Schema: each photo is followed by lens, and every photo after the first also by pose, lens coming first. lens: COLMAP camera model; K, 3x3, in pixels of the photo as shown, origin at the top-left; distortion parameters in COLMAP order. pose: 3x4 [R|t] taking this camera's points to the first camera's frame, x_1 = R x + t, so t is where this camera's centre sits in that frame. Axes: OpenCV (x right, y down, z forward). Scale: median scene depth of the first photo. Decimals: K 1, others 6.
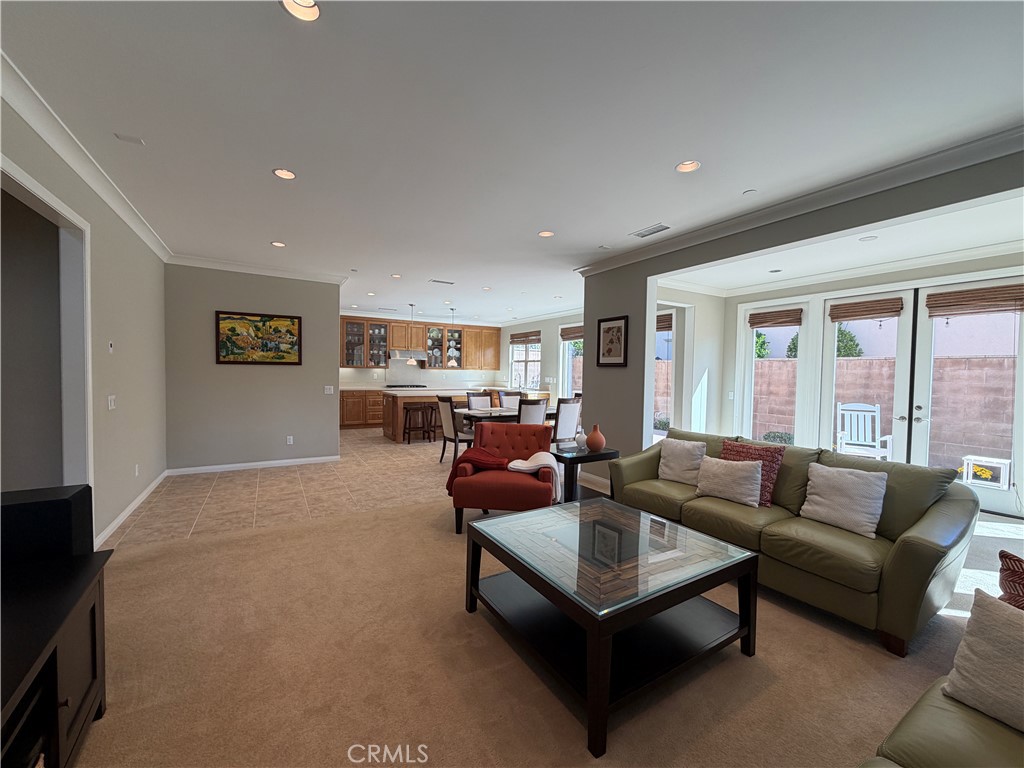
lens RADIAL K [[409.1, 0, 510.0], [0, 409.1, 384.3], [0, 0, 1]] dist [0.000220, 0.000263]
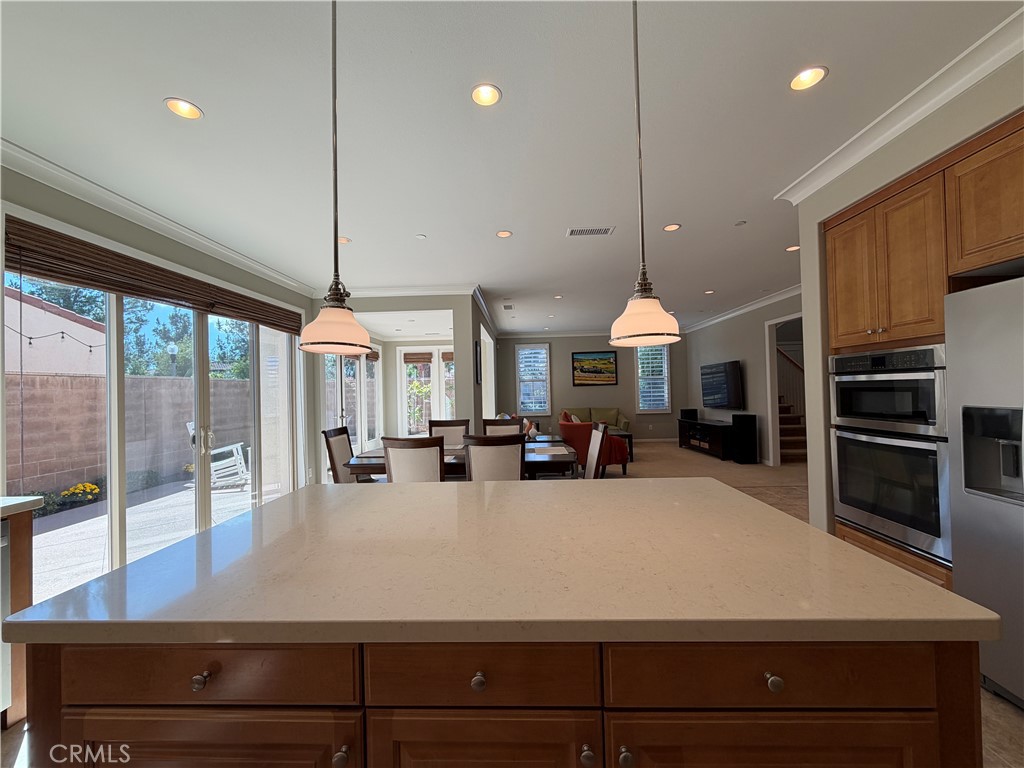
lens RADIAL K [[409.1, 0, 510.2], [0, 409.1, 383.4], [0, 0, 1]] dist [0.000220, 0.000263]
pose [[-0.843400, 0.011478, 0.537164, -0.425346], [0.026115, 0.999466, 0.019645, -0.057674], [-0.536651, 0.030597, -0.843249, 1.755872]]
